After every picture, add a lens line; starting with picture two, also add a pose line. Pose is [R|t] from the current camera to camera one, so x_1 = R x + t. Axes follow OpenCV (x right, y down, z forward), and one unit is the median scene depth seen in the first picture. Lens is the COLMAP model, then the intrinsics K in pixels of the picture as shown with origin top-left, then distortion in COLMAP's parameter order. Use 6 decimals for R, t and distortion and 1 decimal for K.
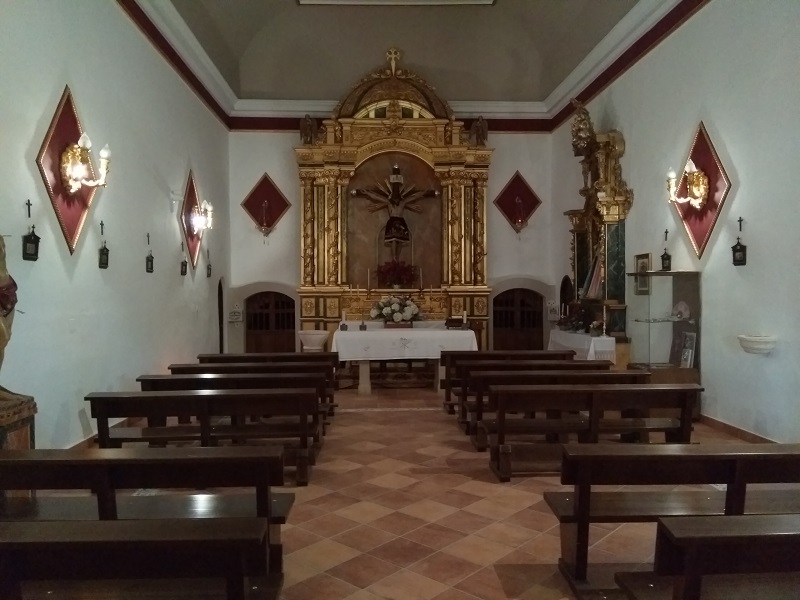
lens RADIAL K [[640.3, 0, 398.2], [0, 640.3, 296.2], [0, 0, 1]] dist [0.081451, -0.000708]
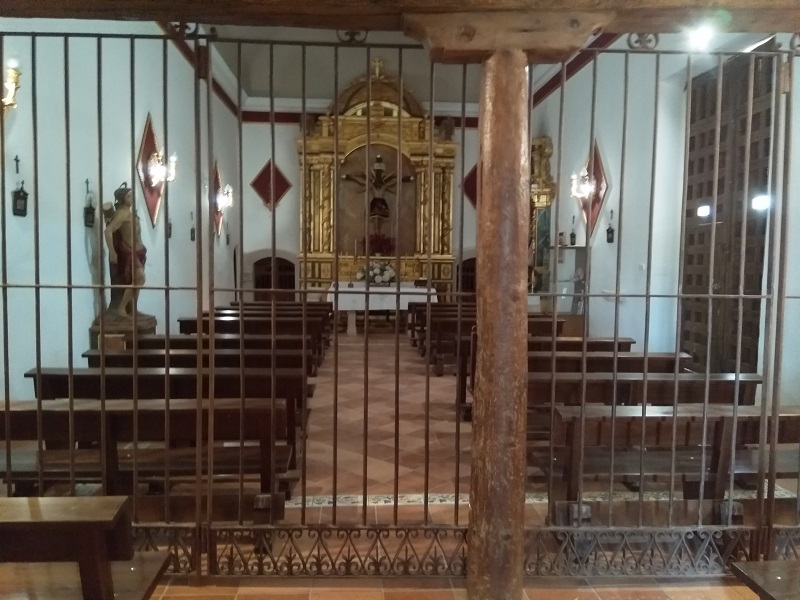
lens RADIAL K [[640.3, 0, 402.5], [0, 640.3, 301.4], [0, 0, 1]] dist [0.081451, -0.000708]
pose [[0.999515, 0.012376, 0.028566, 0.010209], [-0.013969, 0.998318, 0.056272, 0.004876], [-0.027822, -0.056644, 0.998007, -0.241893]]
